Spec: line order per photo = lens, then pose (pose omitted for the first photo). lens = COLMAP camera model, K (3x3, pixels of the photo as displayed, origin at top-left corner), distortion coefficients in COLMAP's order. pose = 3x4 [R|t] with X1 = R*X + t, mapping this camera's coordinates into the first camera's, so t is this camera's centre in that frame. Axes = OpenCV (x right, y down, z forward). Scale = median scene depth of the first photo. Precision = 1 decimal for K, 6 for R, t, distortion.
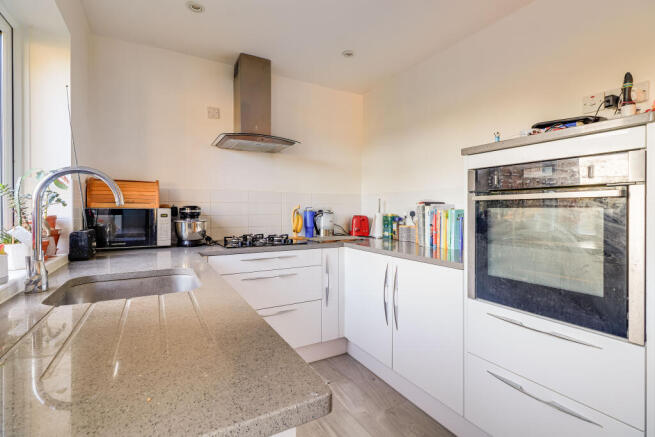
lens RADIAL K [[311.9, 0, 317.4], [0, 311.9, 210.4], [0, 0, 1]] dist [0.004768, -0.002695]
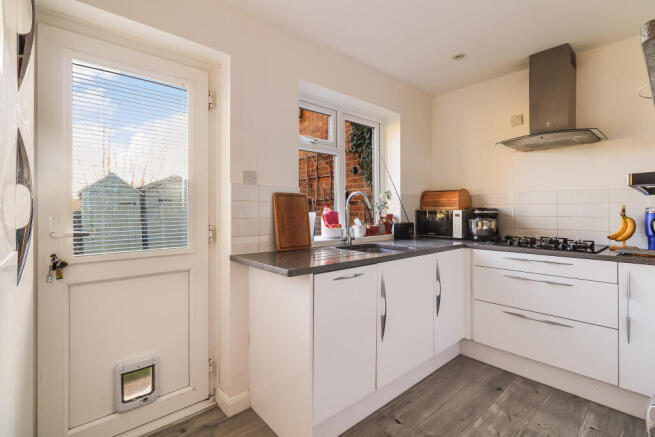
lens RADIAL K [[311.9, 0, 317.4], [0, 311.9, 208.2], [0, 0, 1]] dist [0.004768, -0.002695]
pose [[0.180397, -0.012380, -0.983516, 0.627794], [-0.003762, 0.999905, -0.013276, 0.005575], [0.983587, 0.006095, 0.180333, 0.147997]]
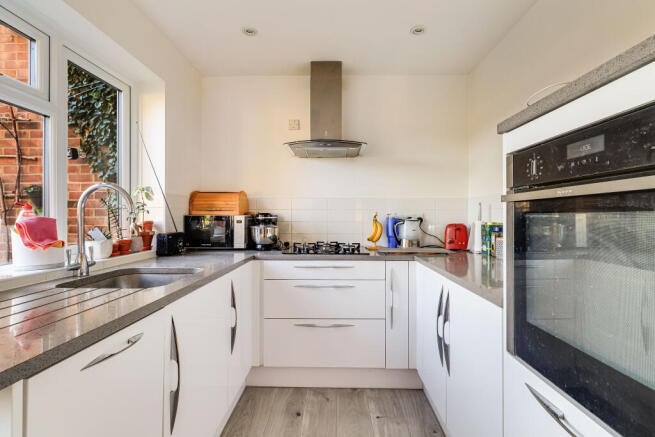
lens RADIAL K [[311.9, 0, 329.2], [0, 311.9, 215.3], [0, 0, 1]] dist [0.004768, -0.002695]
pose [[0.861913, -0.002399, -0.507051, 0.321473], [-0.002038, 0.999964, -0.008196, 0.001690], [0.507053, 0.008097, 0.861877, 0.163685]]
